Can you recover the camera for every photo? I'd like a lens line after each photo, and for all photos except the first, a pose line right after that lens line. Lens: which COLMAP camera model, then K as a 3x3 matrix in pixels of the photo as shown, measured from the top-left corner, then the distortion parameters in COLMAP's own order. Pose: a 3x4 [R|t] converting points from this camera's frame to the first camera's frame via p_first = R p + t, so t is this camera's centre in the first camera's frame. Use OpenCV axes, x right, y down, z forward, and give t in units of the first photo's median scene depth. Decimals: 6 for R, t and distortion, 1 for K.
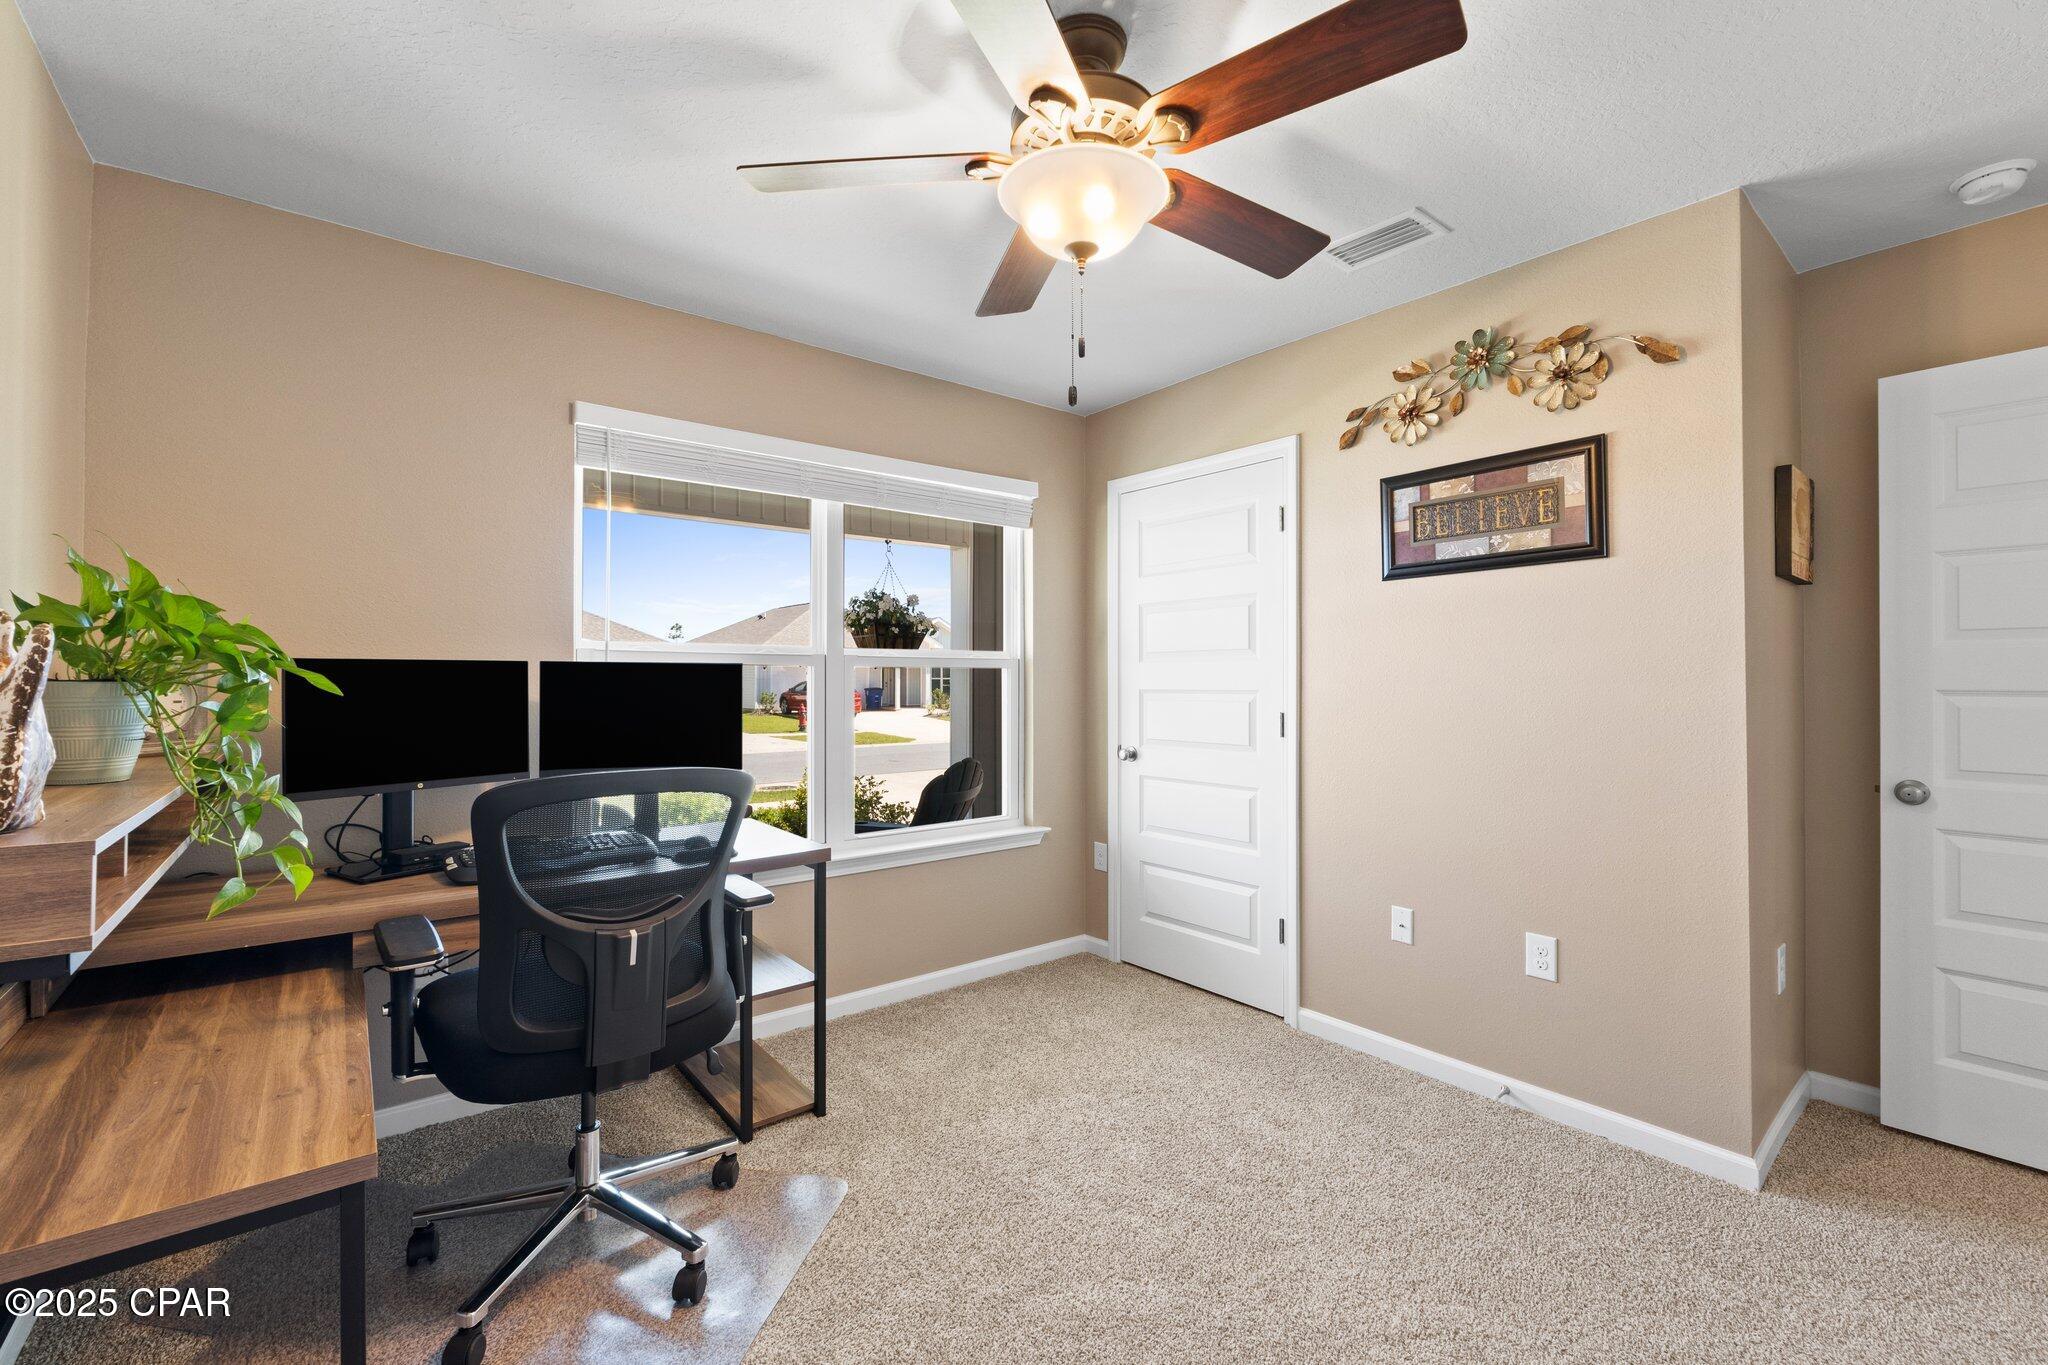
lens RADIAL K [[867.3, 0, 1022.6], [0, 867.3, 681.5], [0, 0, 1]] dist [-0.009146, 0.000685]
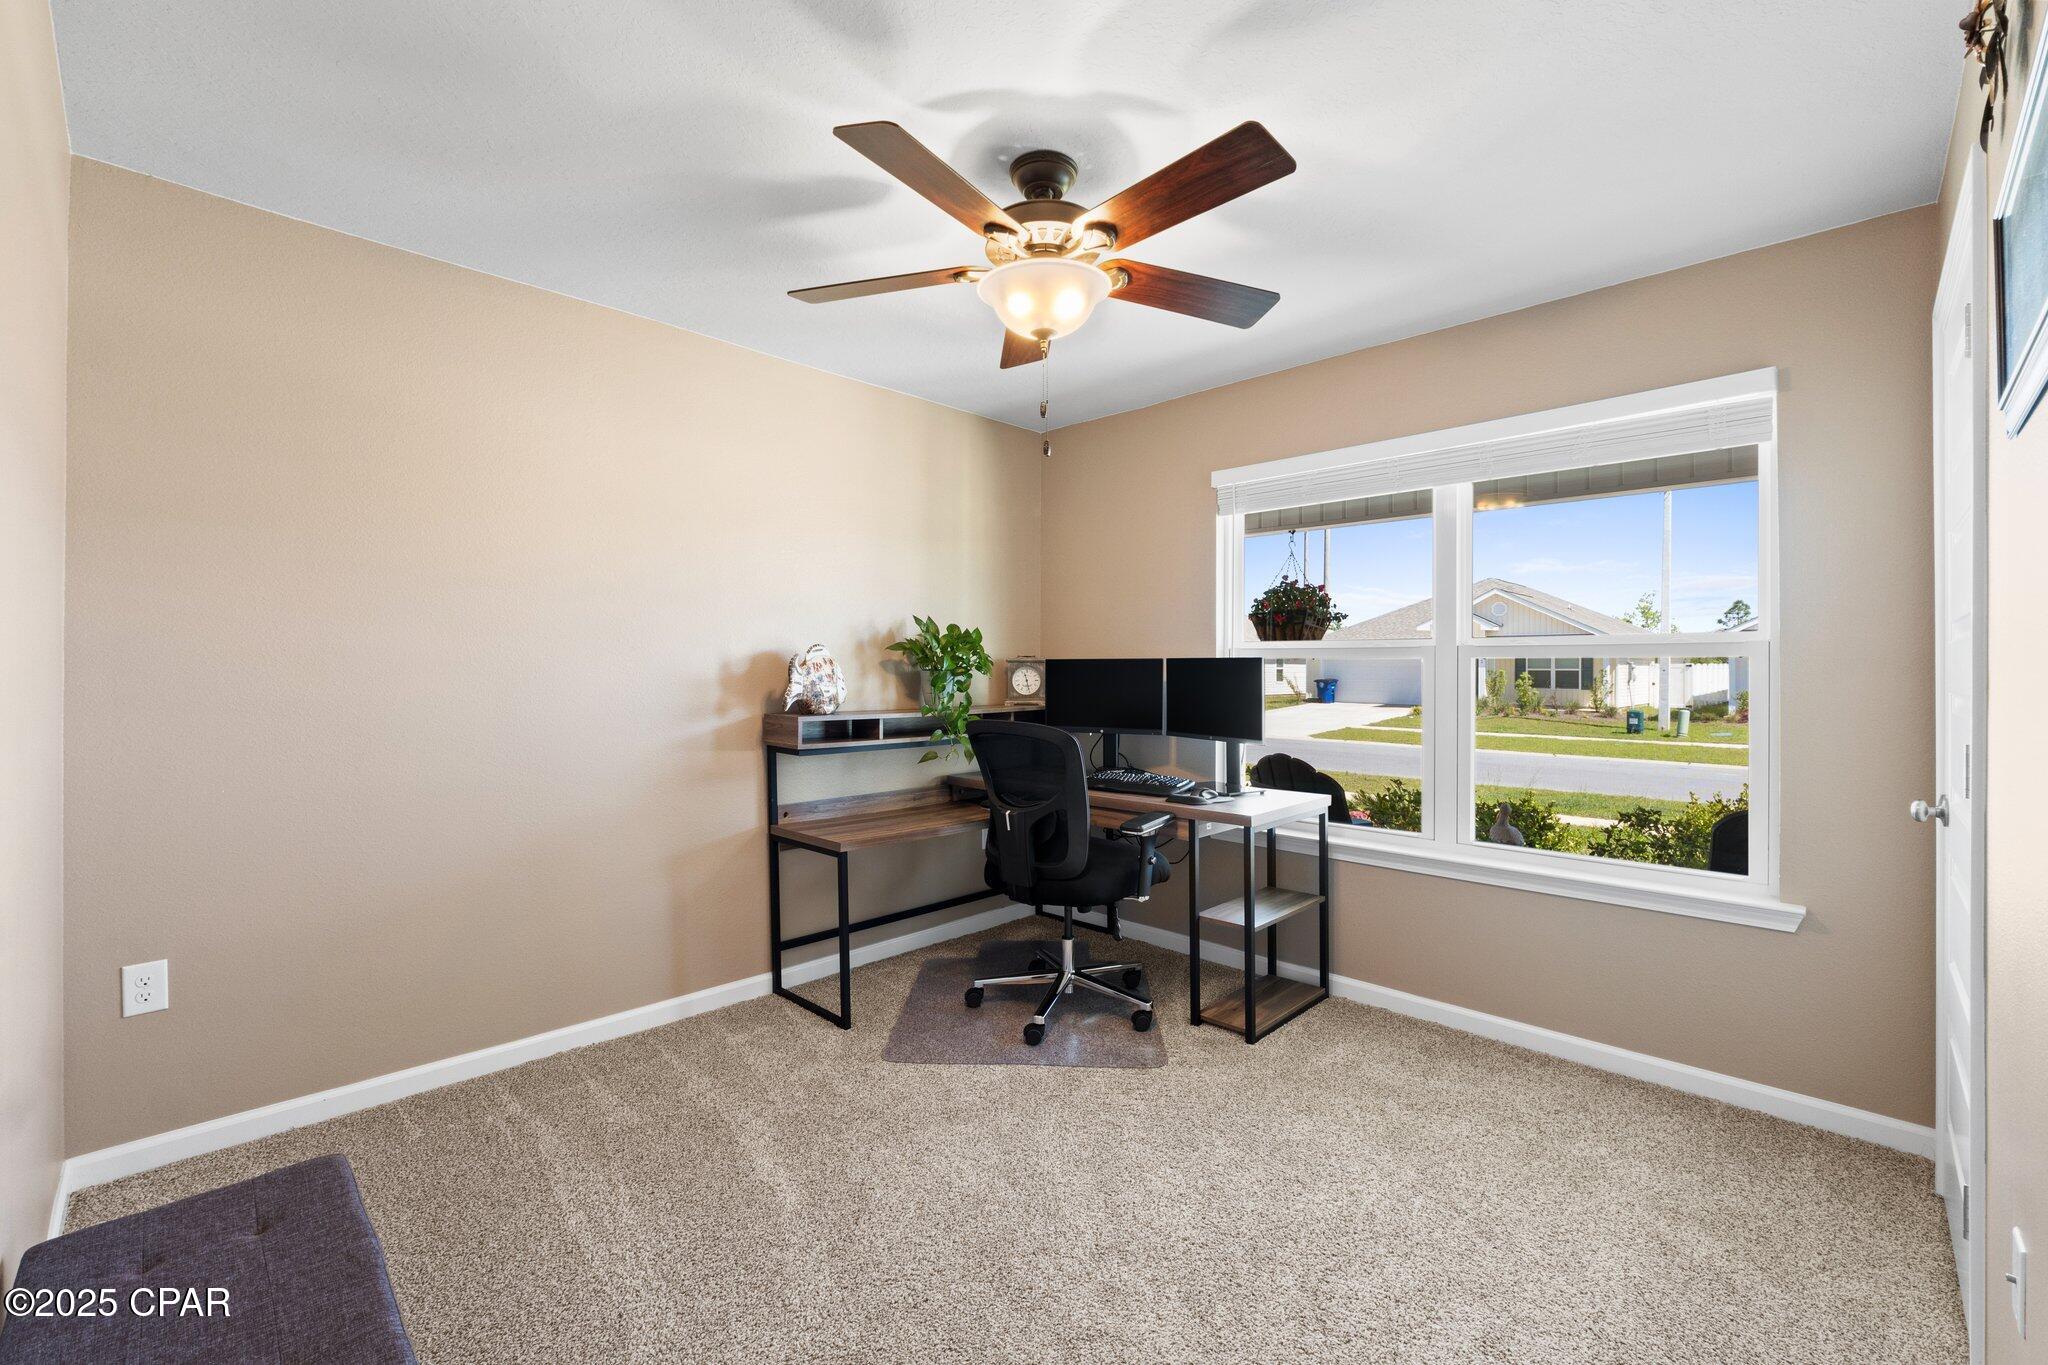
lens RADIAL K [[867.3, 0, 1019.6], [0, 867.3, 673.3], [0, 0, 1]] dist [-0.009146, 0.000685]
pose [[0.107561, -0.001291, -0.994198, 0.680118], [-0.011000, 0.999936, -0.002489, 0.007557], [0.994138, 0.011204, 0.107540, 0.428791]]
